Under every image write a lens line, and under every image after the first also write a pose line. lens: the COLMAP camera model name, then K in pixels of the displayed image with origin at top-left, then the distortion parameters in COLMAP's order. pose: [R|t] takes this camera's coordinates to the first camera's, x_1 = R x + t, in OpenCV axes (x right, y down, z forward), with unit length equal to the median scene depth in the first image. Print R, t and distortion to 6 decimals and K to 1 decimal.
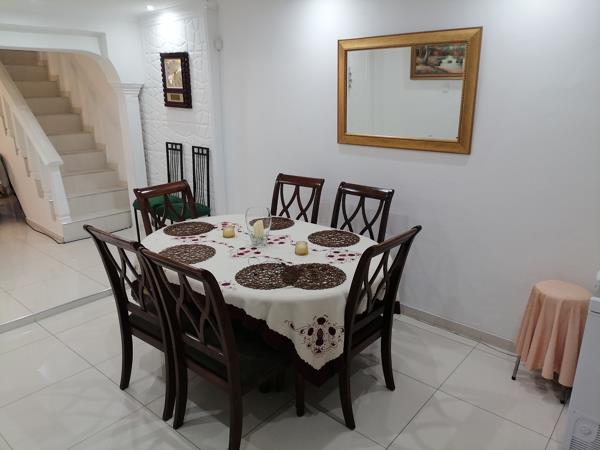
lens RADIAL K [[456.6, 0, 300.0], [0, 456.6, 225.0], [0, 0, 1]] dist [0.067936, -0.003021]
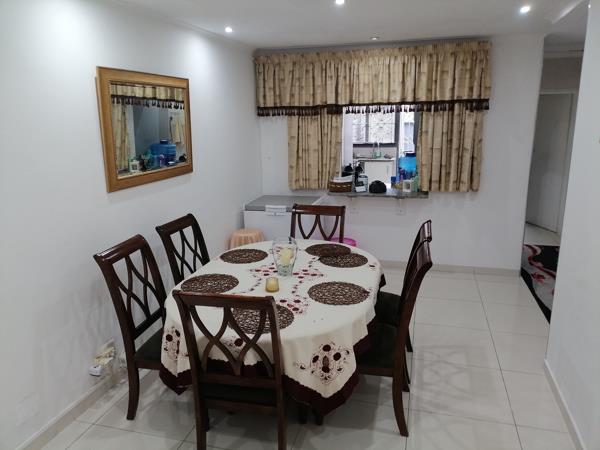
lens RADIAL K [[456.6, 0, 300.0], [0, 456.6, 225.0], [0, 0, 1]] dist [0.067936, -0.003021]
pose [[-0.420431, -0.209568, 0.882791, -1.006019], [0.274443, 0.898011, 0.343885, -0.406898], [-0.864823, 0.386855, -0.320037, 1.284577]]
